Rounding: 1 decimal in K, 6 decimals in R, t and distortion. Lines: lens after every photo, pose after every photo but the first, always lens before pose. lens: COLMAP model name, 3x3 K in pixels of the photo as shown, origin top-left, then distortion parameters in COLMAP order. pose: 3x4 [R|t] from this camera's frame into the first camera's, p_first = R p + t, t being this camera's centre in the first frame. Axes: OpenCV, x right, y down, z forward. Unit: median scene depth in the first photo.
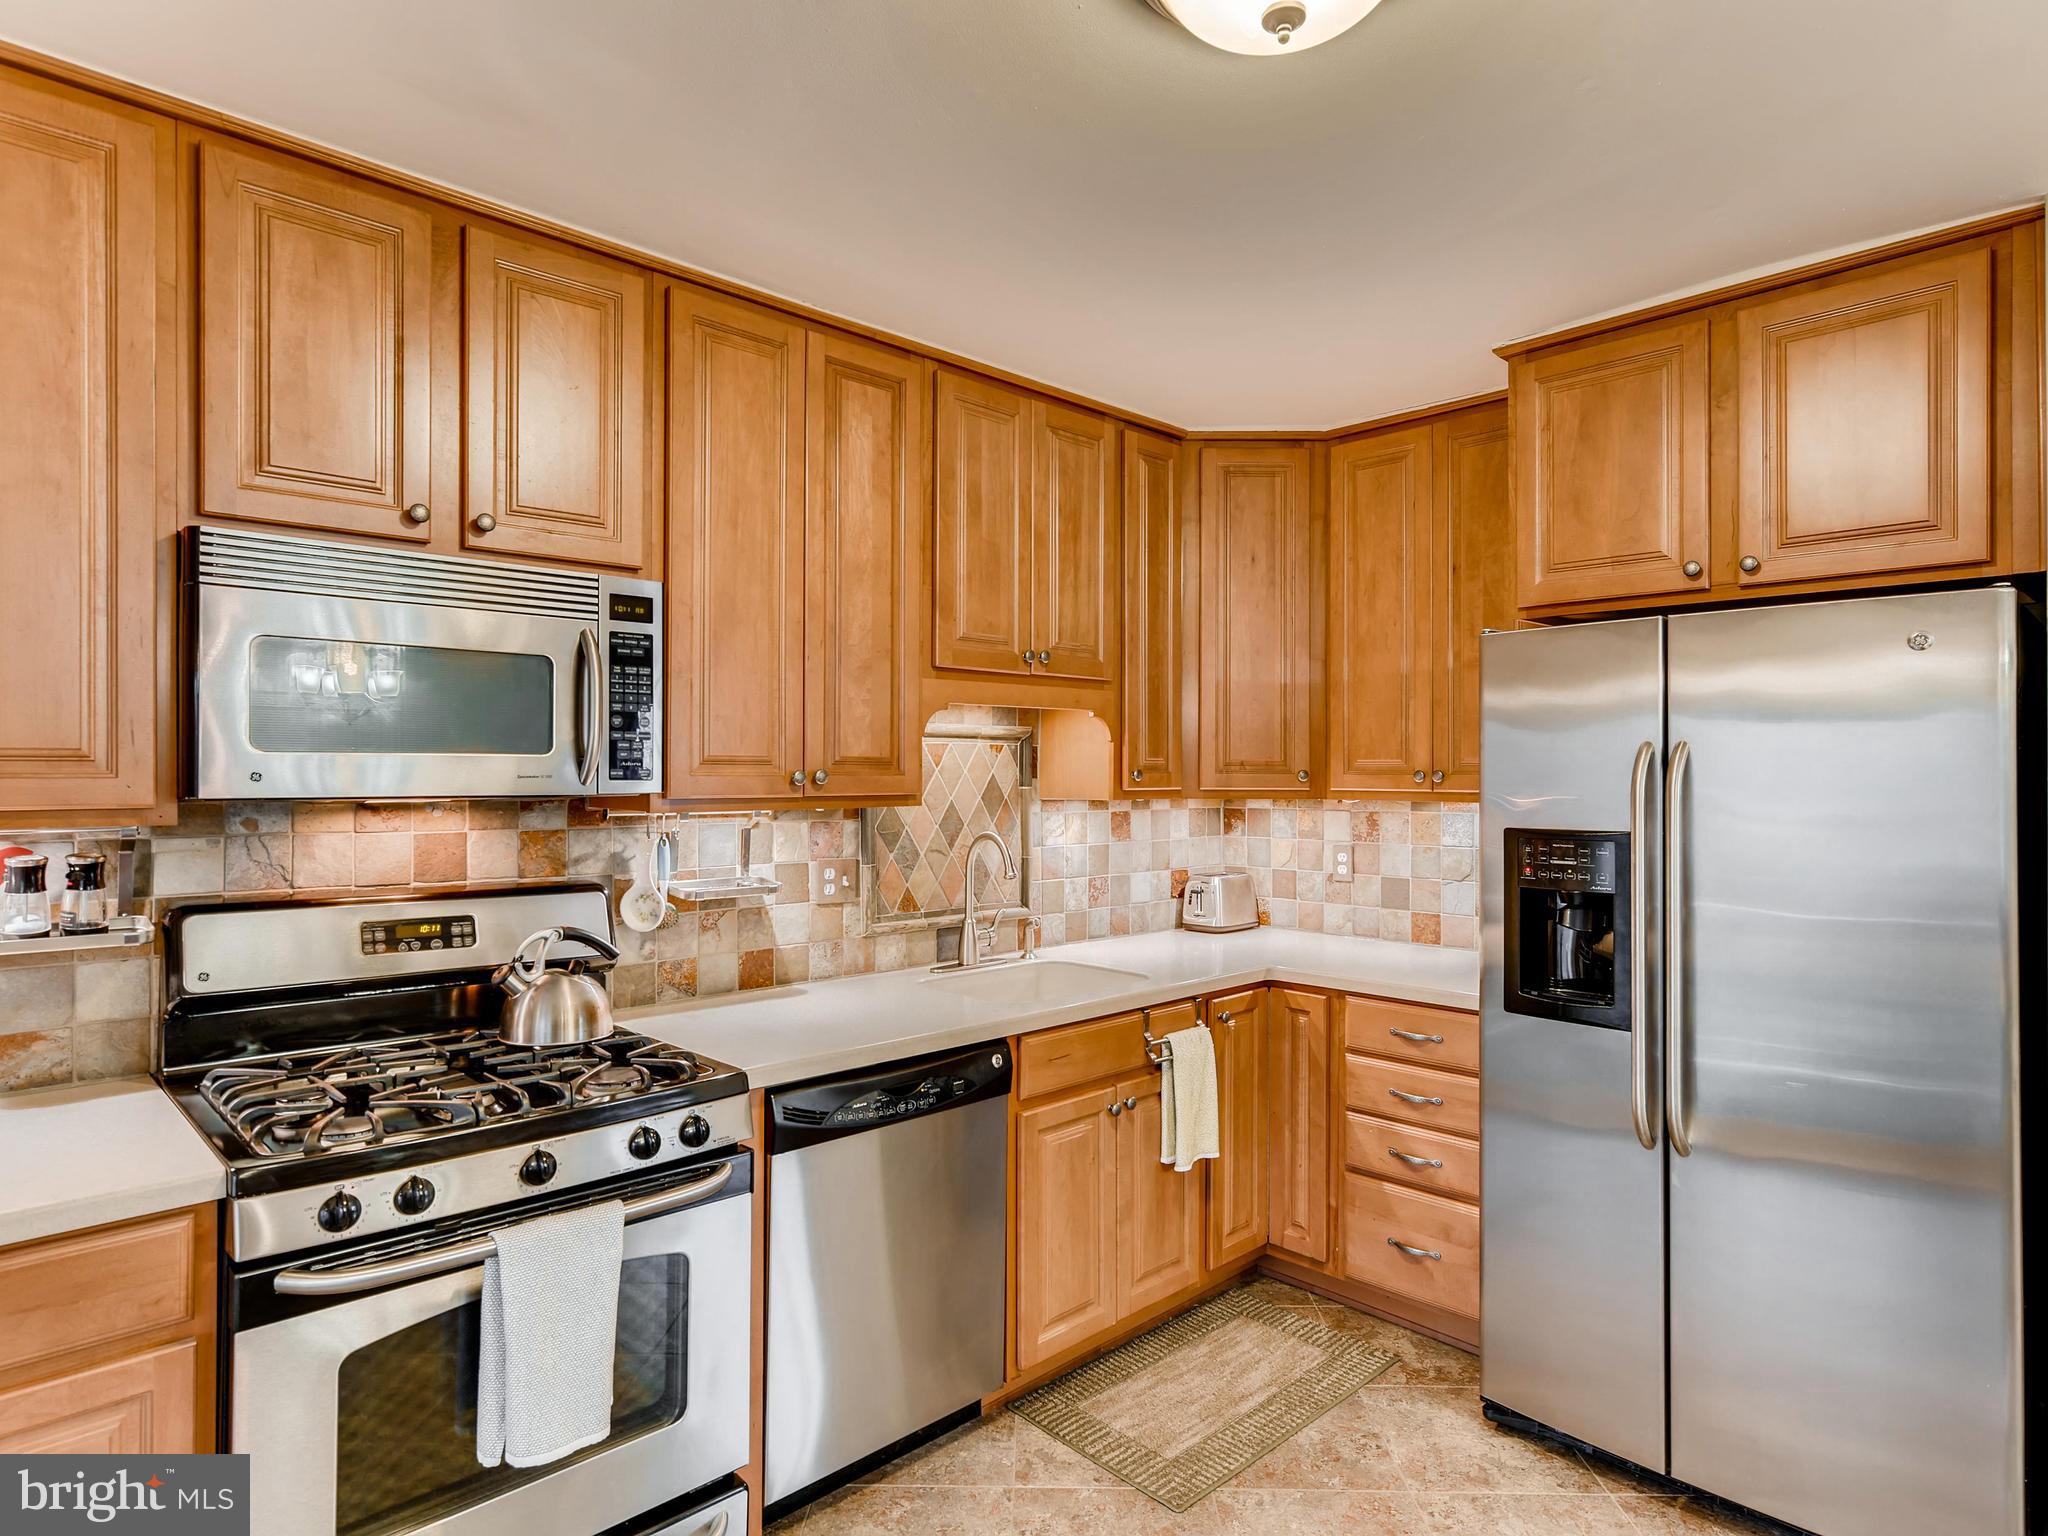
lens RADIAL K [[1178.0, 0, 1033.7], [0, 1178.0, 766.2], [0, 0, 1]] dist [-0.001268, 0.000085]
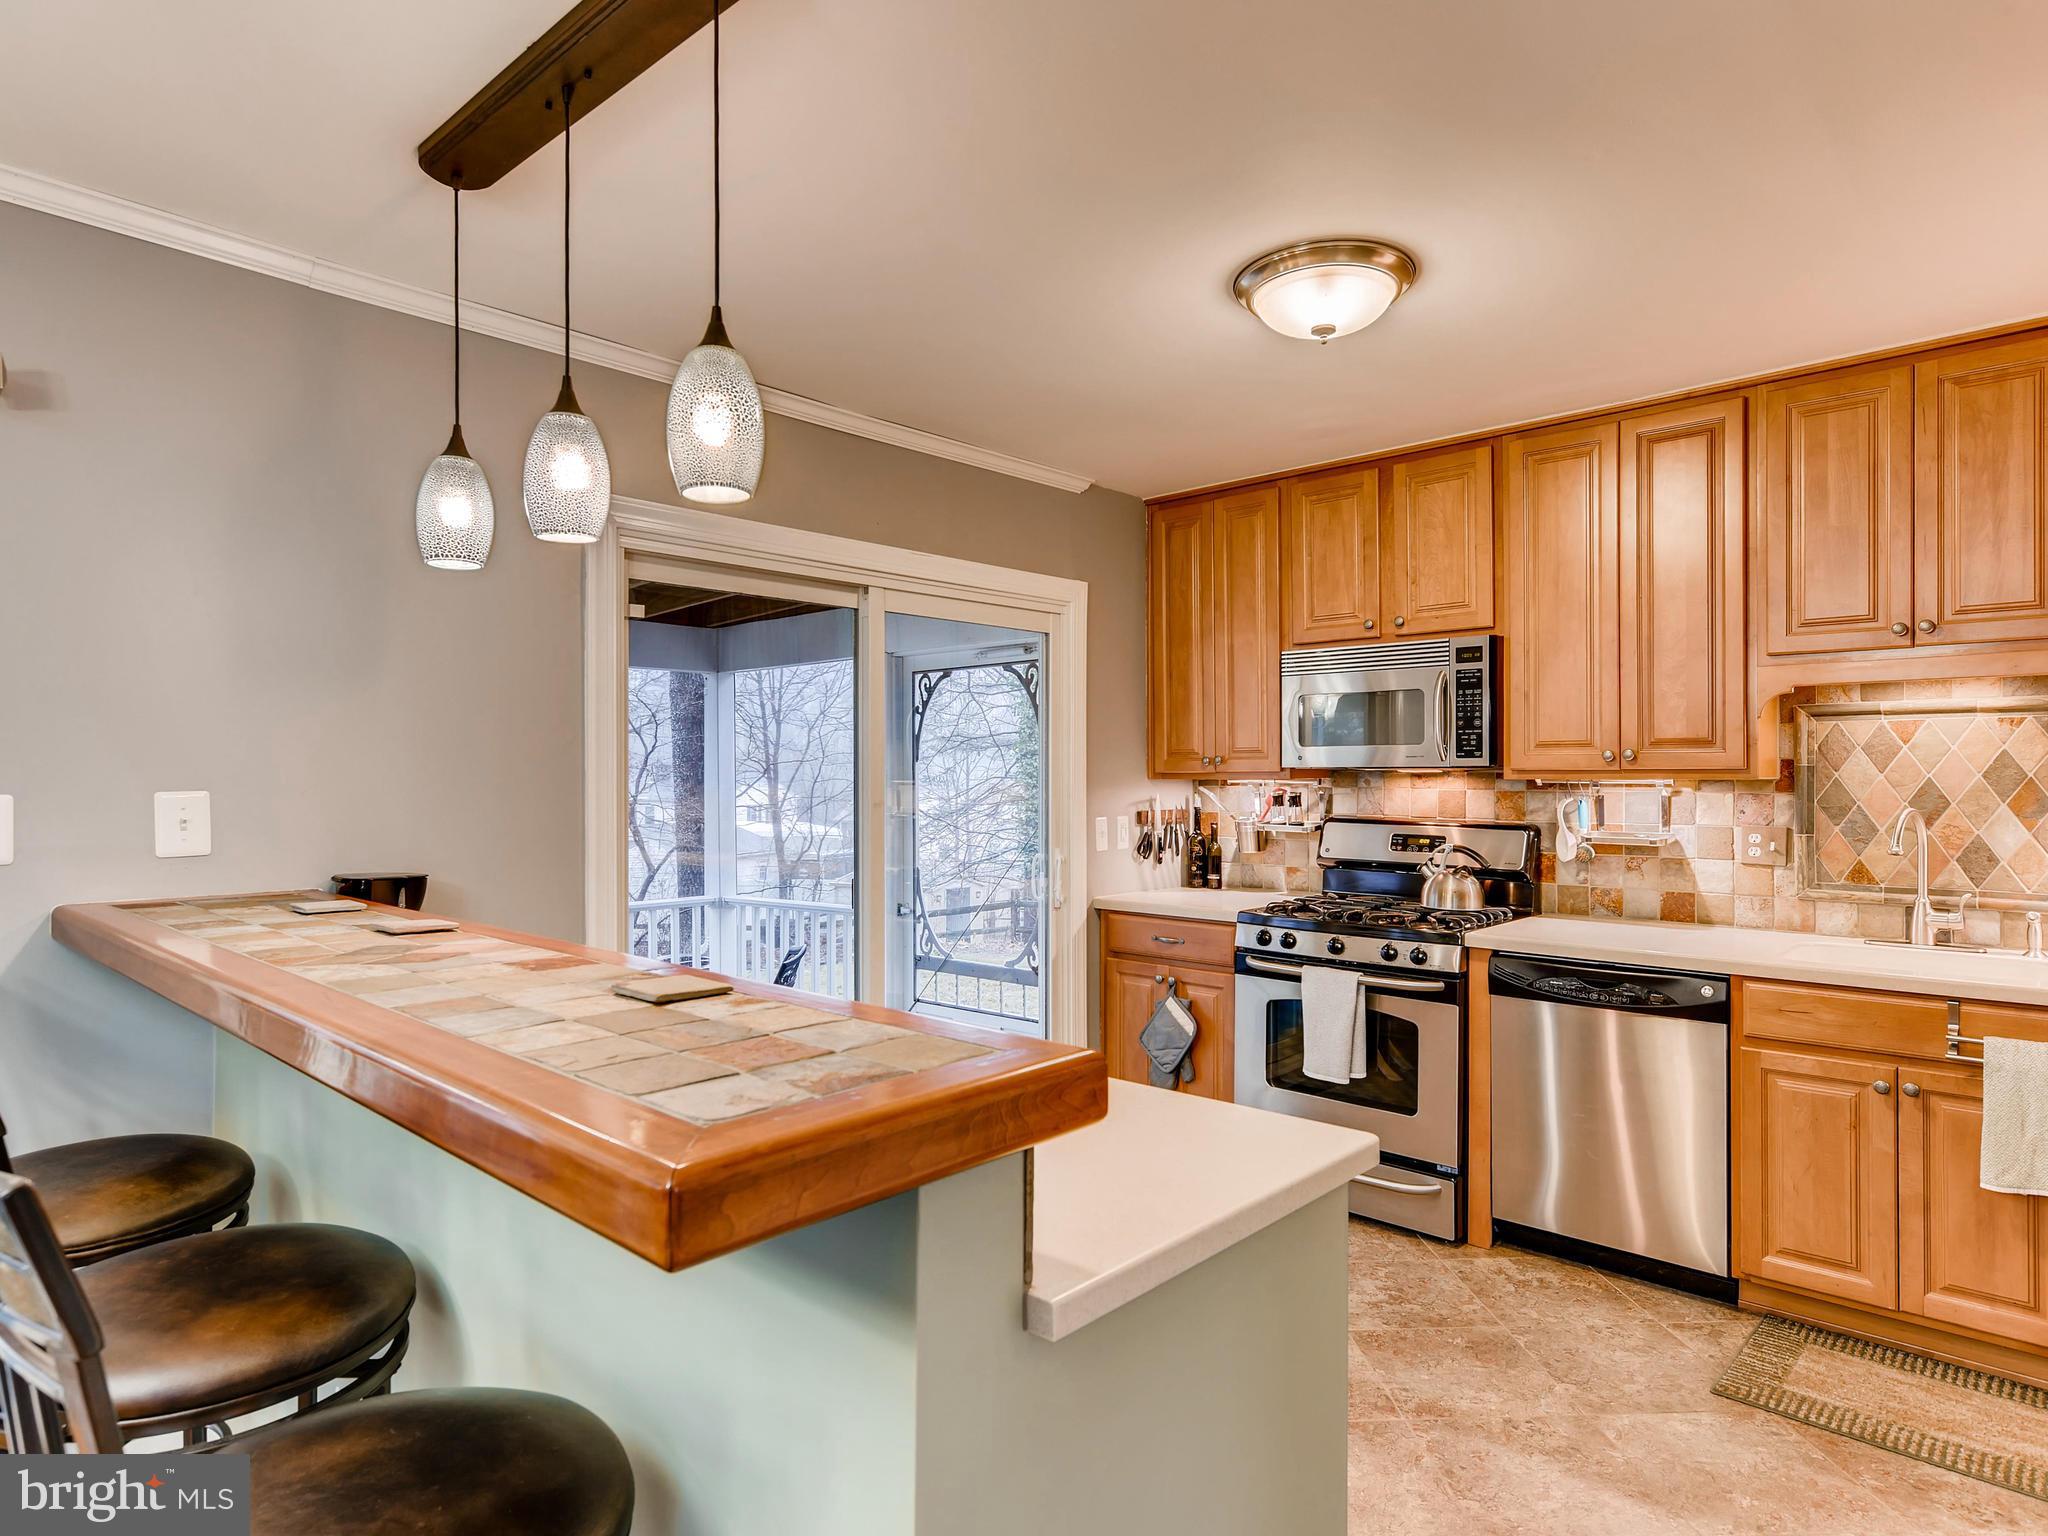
lens RADIAL K [[1178.0, 0, 1033.7], [0, 1178.0, 766.2], [0, 0, 1]] dist [-0.001268, 0.000085]
pose [[0.050362, -0.009271, -0.998688, 1.112297], [0.005002, 0.999947, -0.009030, 0.030619], [0.998719, -0.004541, 0.050405, 0.262337]]
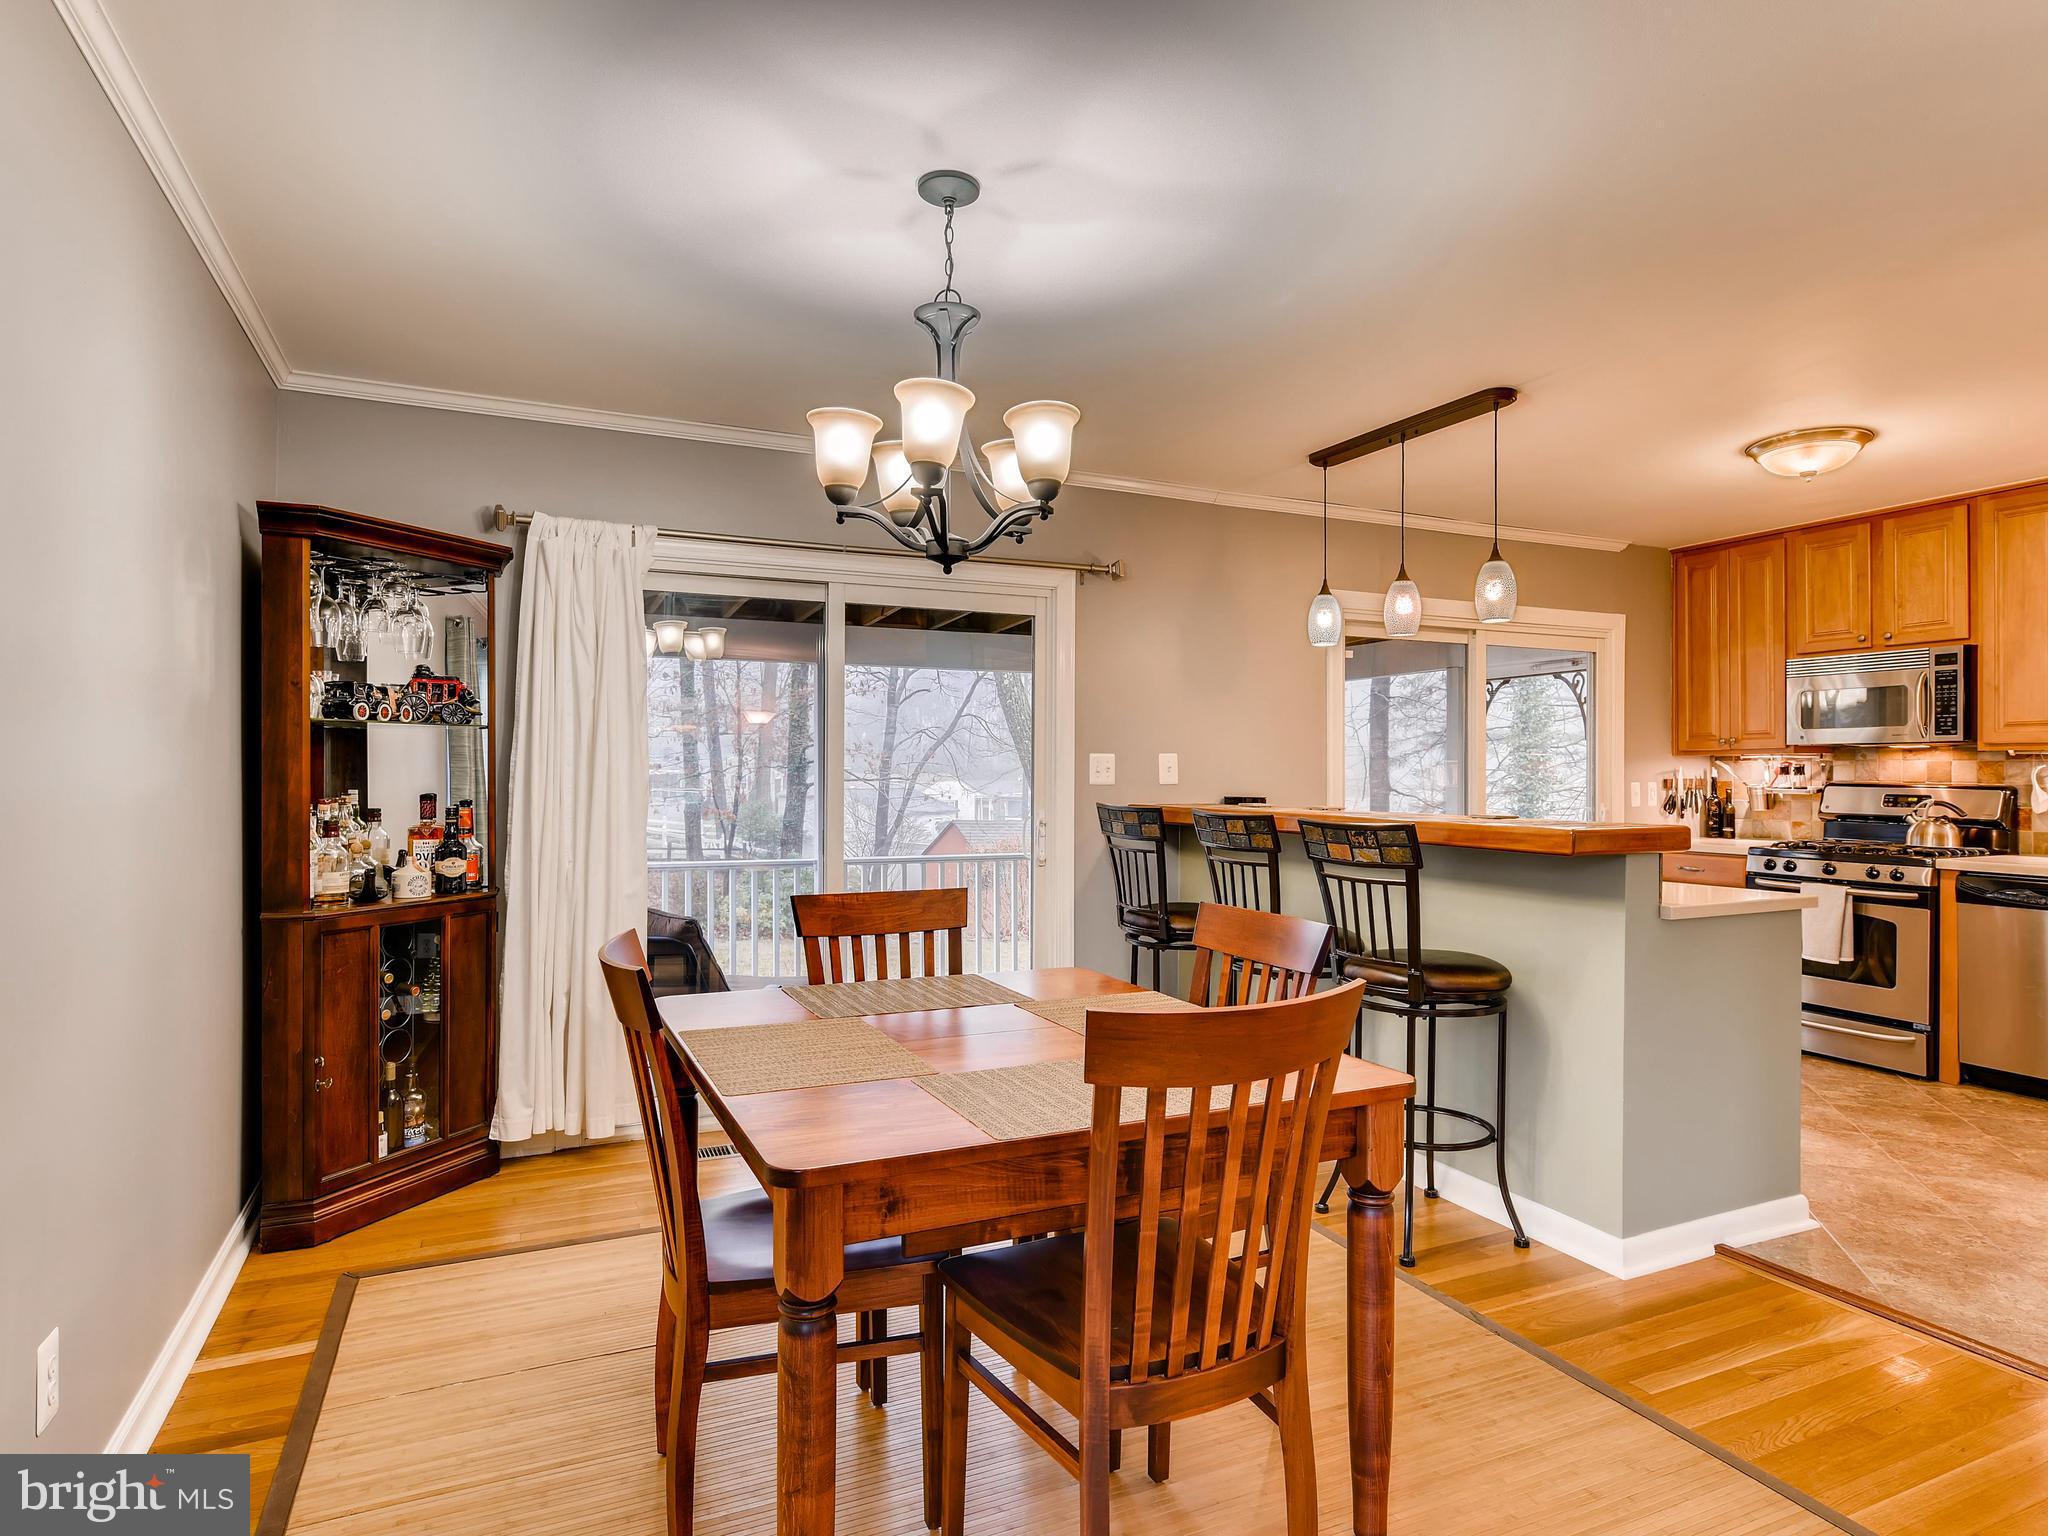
lens RADIAL K [[1163.0, 0, 1031.3], [0, 1163.0, 771.5], [0, 0, 1]] dist [0.003079, 0.002415]
pose [[-0.327432, -0.004364, -0.944865, 2.036977], [0.001721, 0.999985, -0.005215, 0.078476], [0.944873, -0.003334, -0.327419, 0.062082]]
